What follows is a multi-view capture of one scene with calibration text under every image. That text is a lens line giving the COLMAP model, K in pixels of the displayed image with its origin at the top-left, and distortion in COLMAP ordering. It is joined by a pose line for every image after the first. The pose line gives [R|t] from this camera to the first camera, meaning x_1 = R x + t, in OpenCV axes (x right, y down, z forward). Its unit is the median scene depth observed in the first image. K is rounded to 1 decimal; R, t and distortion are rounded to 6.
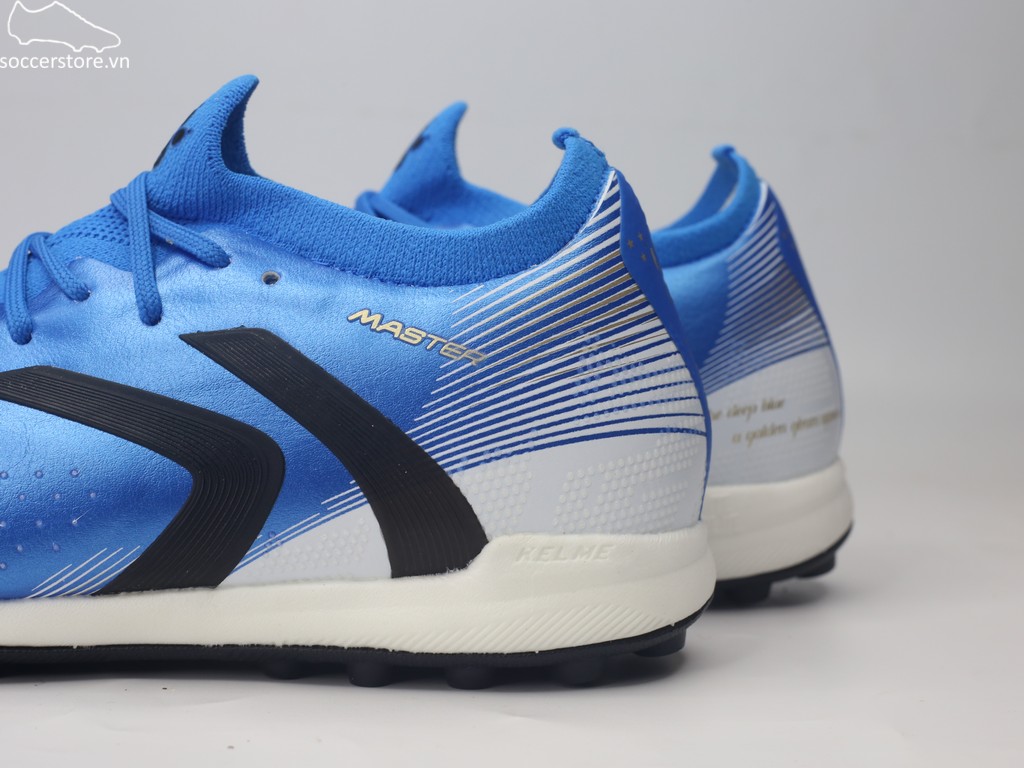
lens RADIAL K [[1968.8, 0, 539.7], [0, 1968.8, 388.3], [0, 0, 1]] dist [-0.144171, 0.000000]
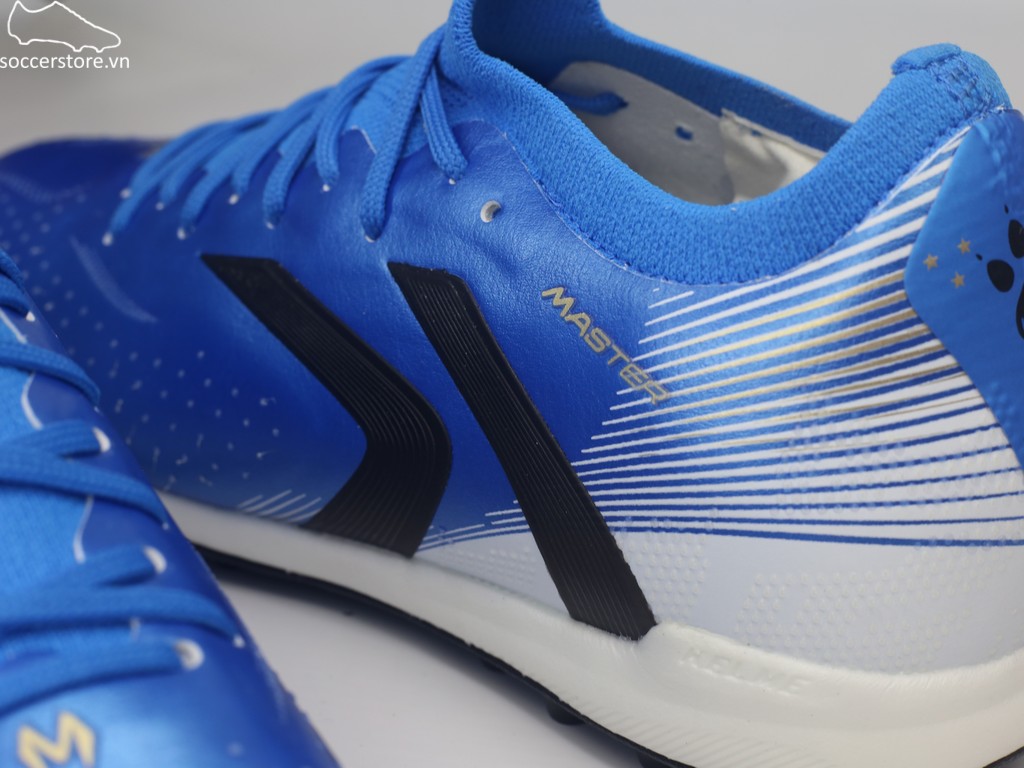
lens RADIAL K [[1968.8, 0, 509.5], [0, 1968.8, 380.2], [0, 0, 1]] dist [-0.144171, 0.000000]
pose [[0.725397, 0.268792, -0.633680, 0.382540], [-0.043118, 0.936540, 0.347899, -0.267412], [0.686979, -0.225042, 0.690953, 0.460776]]
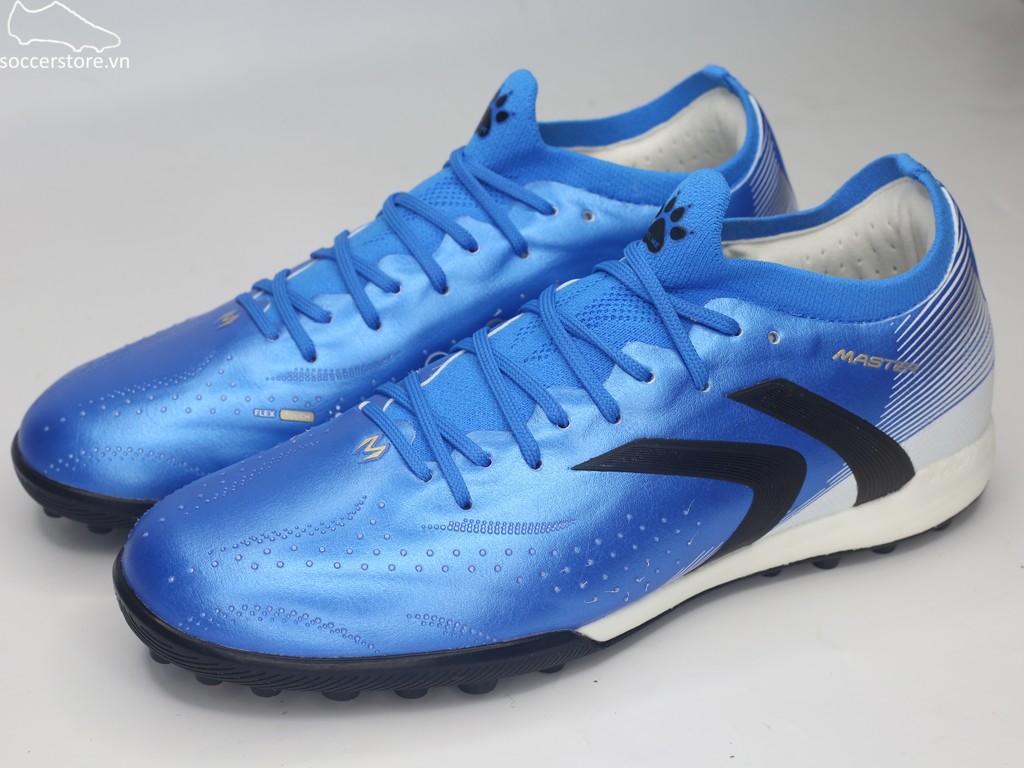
lens RADIAL K [[1968.8, 0, 523.0], [0, 1968.8, 381.6], [0, 0, 1]] dist [-0.144171, 0.000000]
pose [[0.922586, -0.221453, 0.315902, -0.761083], [0.060639, 0.891902, 0.448146, -0.674988], [-0.380997, -0.394297, 0.836284, -0.115710]]
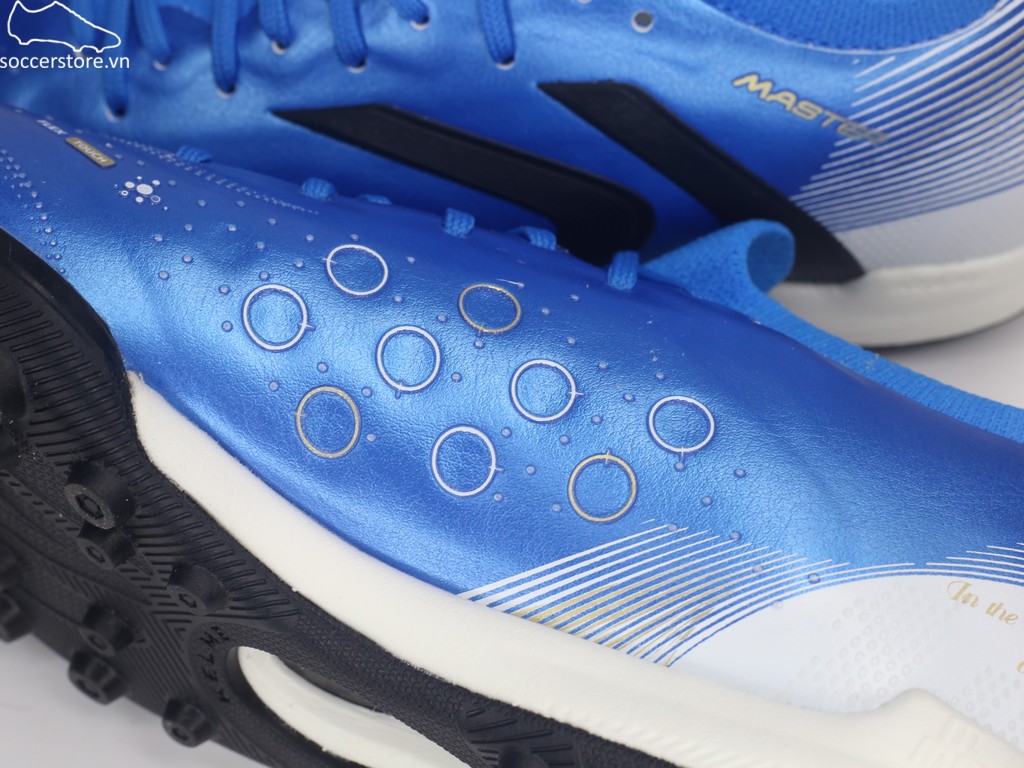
lens RADIAL K [[1968.8, 0, 517.9], [0, 1968.8, 383.8], [0, 0, 1]] dist [-0.144171, 0.000000]
pose [[0.994989, 0.070577, -0.070828, -0.121547], [0.012050, 0.618564, 0.785642, -0.632600], [0.099260, -0.782558, 0.614614, 0.357257]]
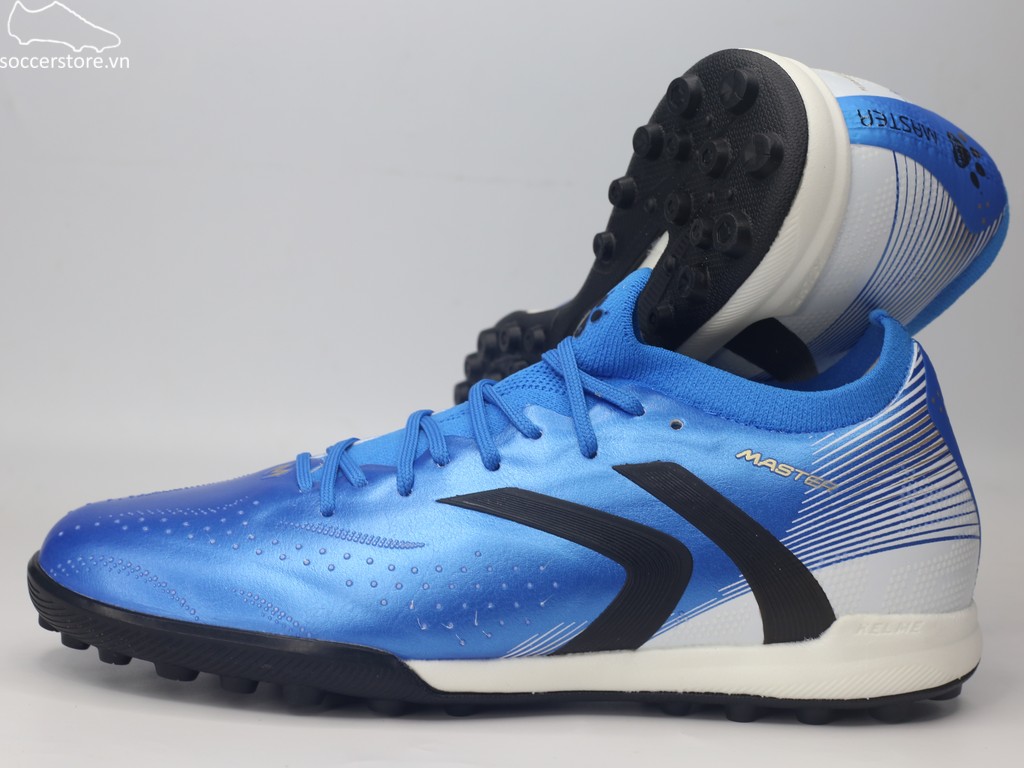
lens RADIAL K [[1968.8, 0, 517.0], [0, 1968.8, 391.1], [0, 0, 1]] dist [-0.144171, 0.000000]
pose [[0.999707, 0.013310, -0.020226, -0.224067], [-0.013200, 0.999897, 0.005554, -0.086937], [0.020297, -0.005286, 0.999780, -0.380013]]
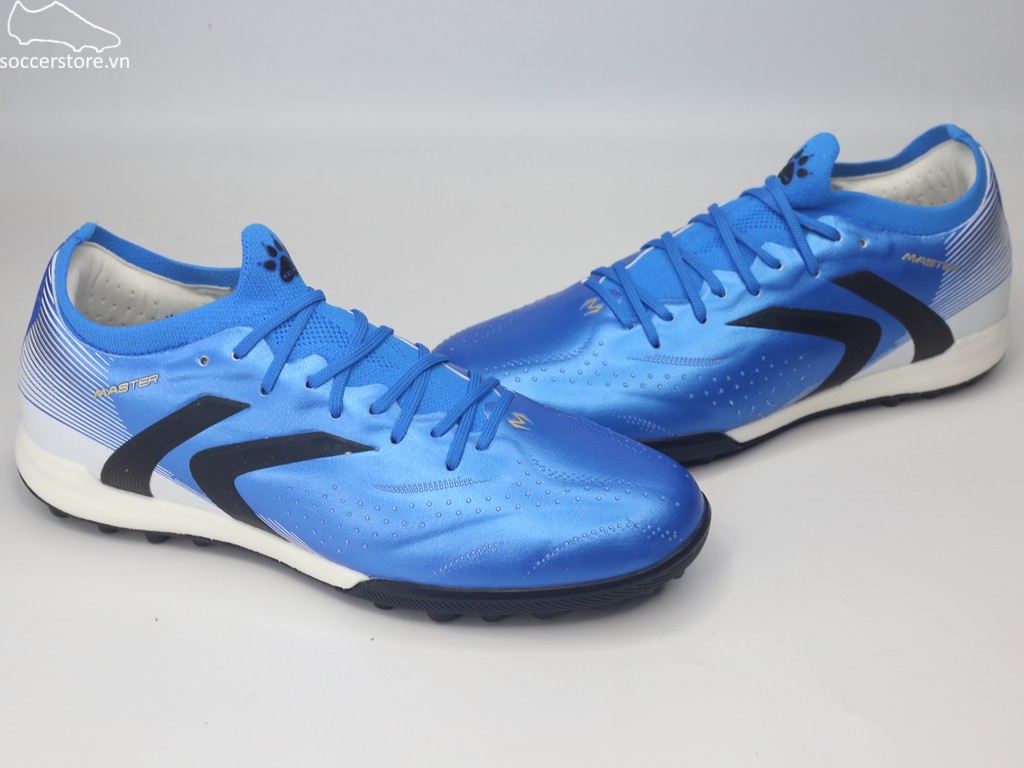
lens RADIAL K [[1968.8, 0, 512.1], [0, 1968.8, 383.3], [0, 0, 1]] dist [-0.144171, 0.000000]
pose [[0.935629, -0.196001, 0.293568, -1.136487], [0.038497, 0.883371, 0.467090, -0.918806], [-0.350879, -0.425722, 0.834053, -0.669052]]
